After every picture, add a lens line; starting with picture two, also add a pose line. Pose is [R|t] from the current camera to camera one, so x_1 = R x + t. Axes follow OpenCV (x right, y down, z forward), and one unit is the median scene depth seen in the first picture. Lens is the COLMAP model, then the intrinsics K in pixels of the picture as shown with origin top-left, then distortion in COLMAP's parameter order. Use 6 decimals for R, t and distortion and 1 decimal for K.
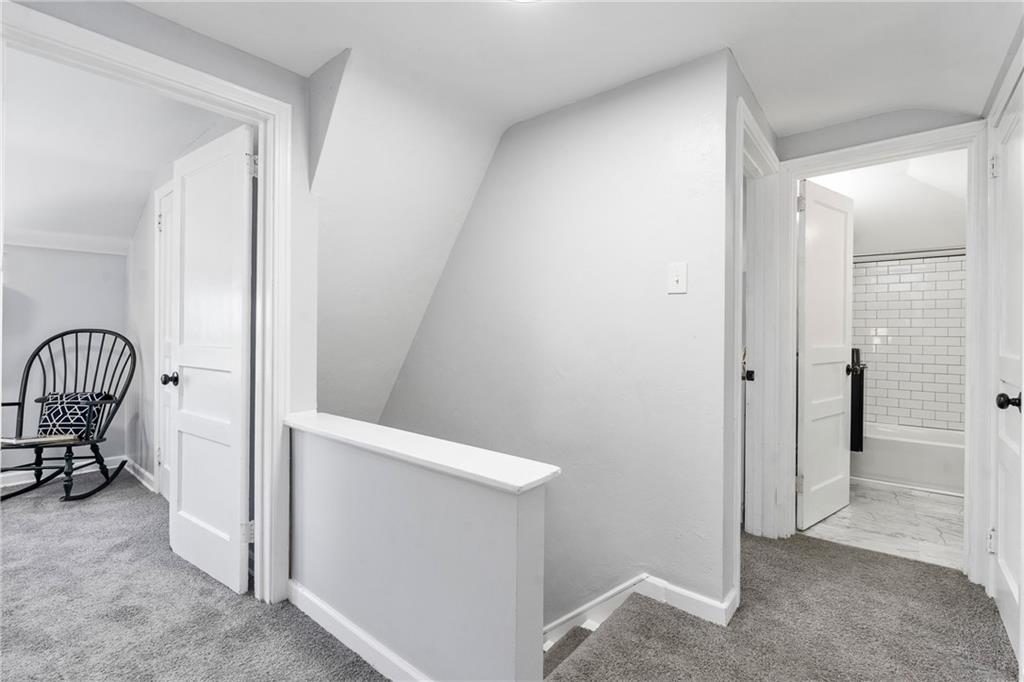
lens RADIAL K [[465.0, 0, 510.0], [0, 465.0, 333.2], [0, 0, 1]] dist [-0.013377, 0.001333]
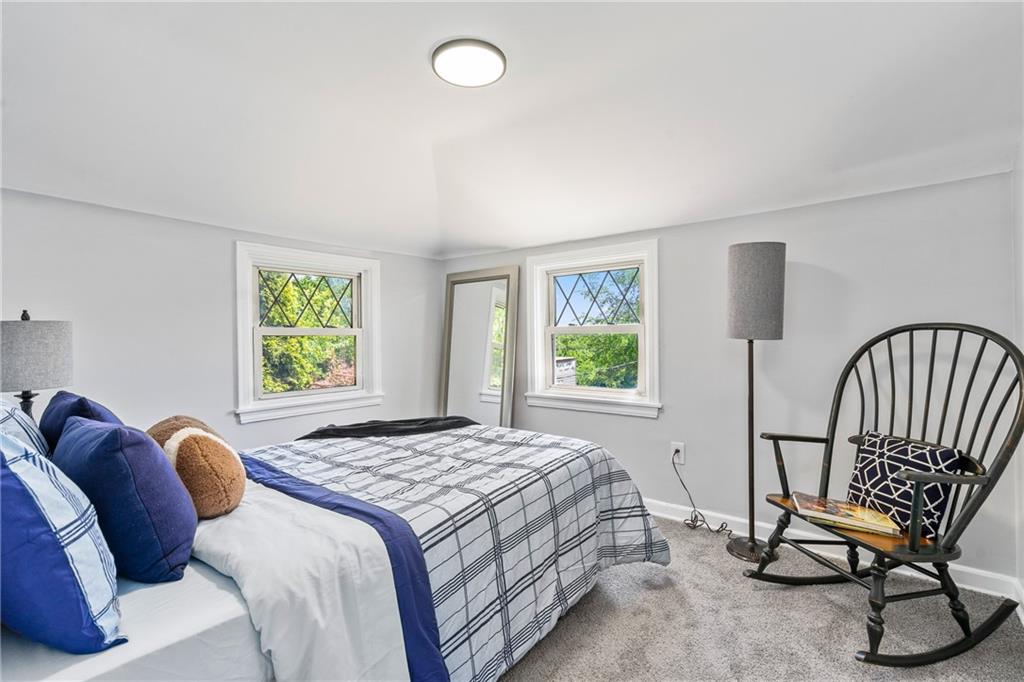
lens RADIAL K [[465.0, 0, 507.1], [0, 465.0, 334.8], [0, 0, 1]] dist [-0.013377, 0.001333]
pose [[0.011602, -0.010020, -0.999882, -0.401156], [0.010740, 0.999893, -0.009896, 0.004416], [0.999875, -0.010624, 0.011708, 0.520195]]
